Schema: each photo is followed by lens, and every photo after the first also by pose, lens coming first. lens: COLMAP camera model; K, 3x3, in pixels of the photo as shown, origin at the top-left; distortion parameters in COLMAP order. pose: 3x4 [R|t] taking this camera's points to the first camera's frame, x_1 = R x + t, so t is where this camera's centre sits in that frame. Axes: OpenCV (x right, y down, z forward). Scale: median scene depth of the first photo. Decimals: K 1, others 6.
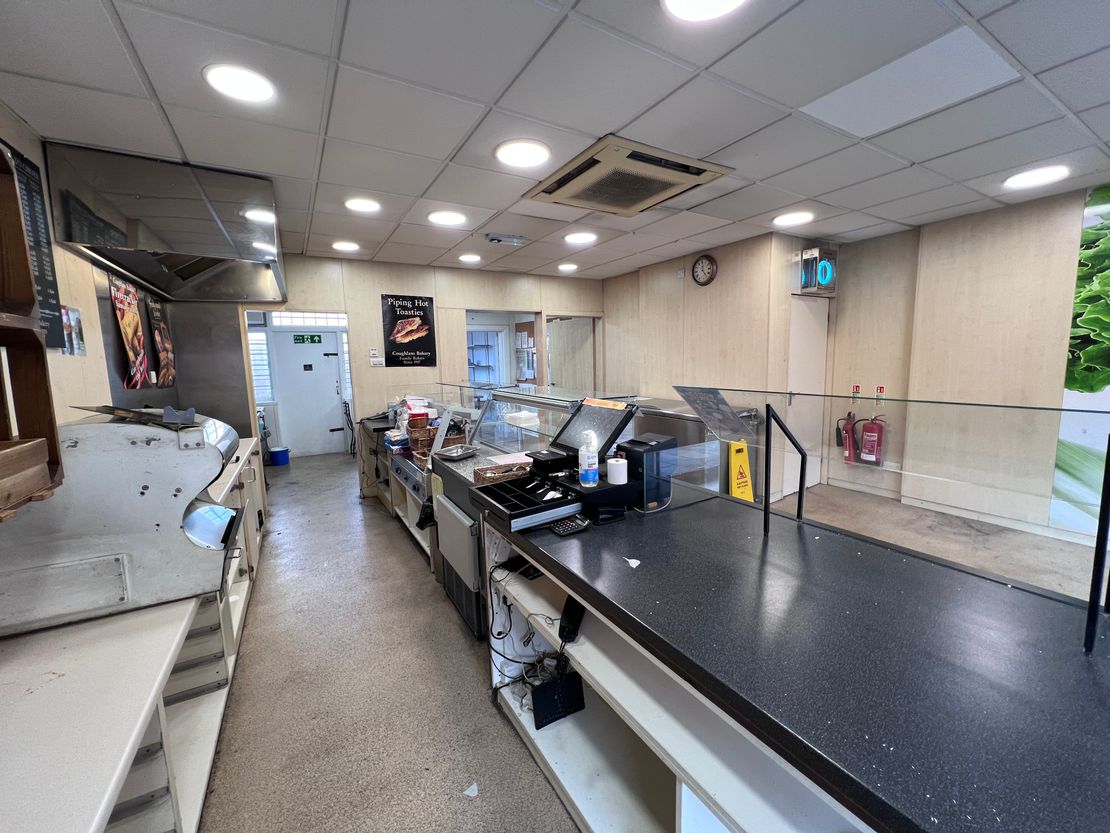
lens RADIAL K [[443.6, 0, 555.0], [0, 443.6, 416.5], [0, 0, 1]] dist [-0.000140, 0.000112]
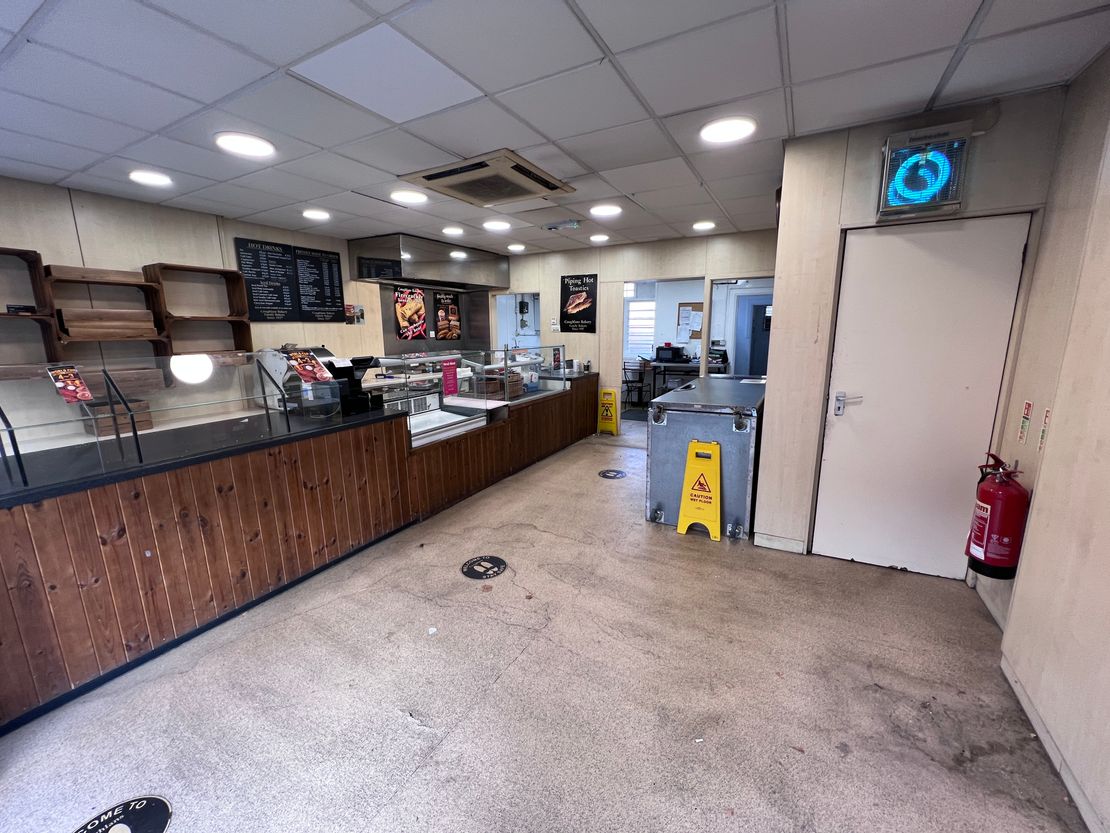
lens RADIAL K [[443.6, 0, 555.0], [0, 443.6, 416.5], [0, 0, 1]] dist [-0.000140, 0.000112]
pose [[0.500080, 0.190632, -0.844736, 0.753046], [-0.117102, 0.981396, 0.152149, -0.062883], [0.858025, 0.022834, 0.513100, 0.307276]]
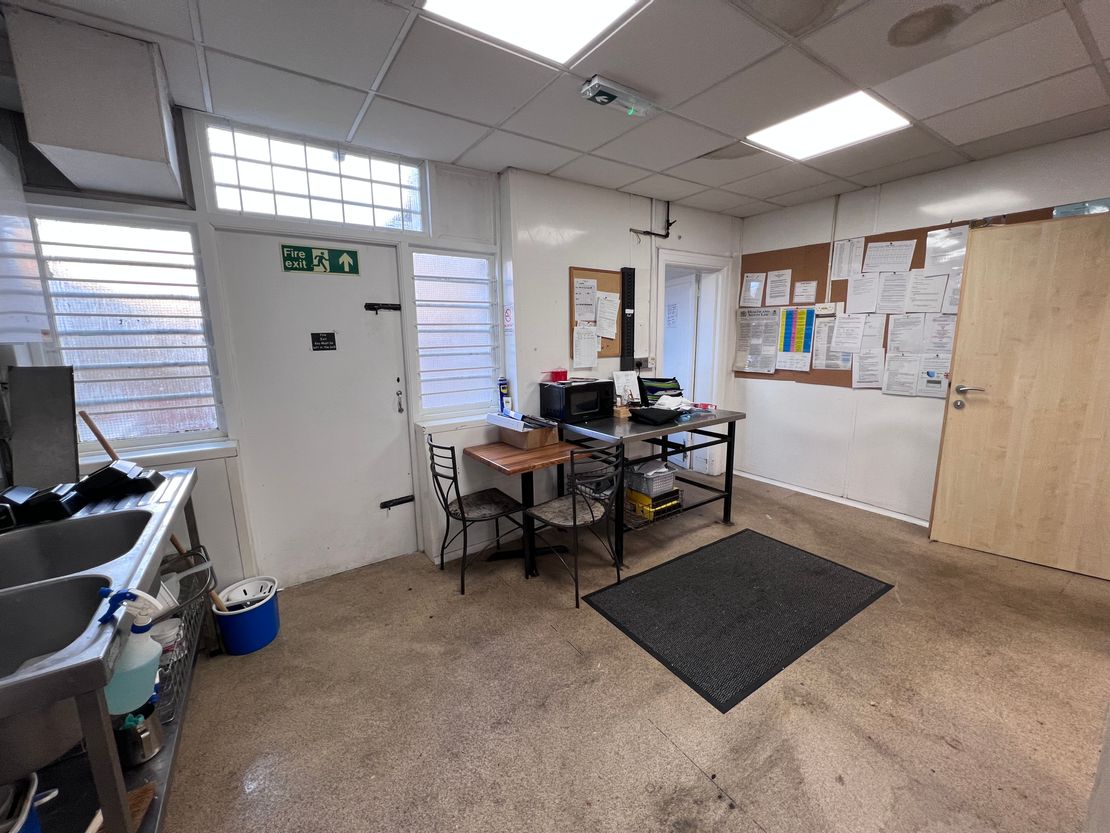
lens RADIAL K [[443.6, 0, 555.0], [0, 443.6, 416.5], [0, 0, 1]] dist [-0.000140, 0.000112]
pose [[0.998277, -0.001719, 0.058658, -0.565325], [-0.000837, 0.999052, 0.043531, -0.094997], [-0.058677, -0.043505, 0.997329, 0.909090]]
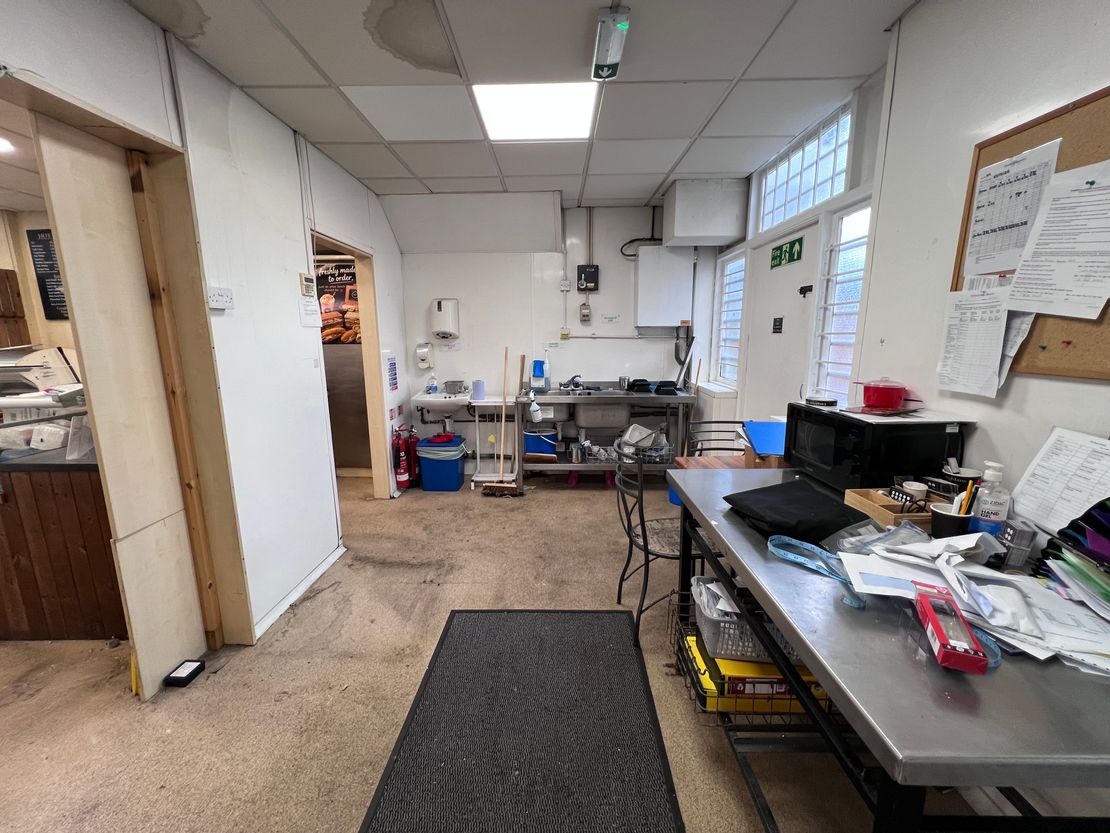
lens RADIAL K [[443.6, 0, 555.0], [0, 443.6, 416.5], [0, 0, 1]] dist [-0.000140, 0.000112]
pose [[-0.518860, 0.187188, -0.834113, -0.125025], [-0.087412, 0.959000, 0.269589, -0.177250], [0.850378, 0.212791, -0.481224, 1.502700]]
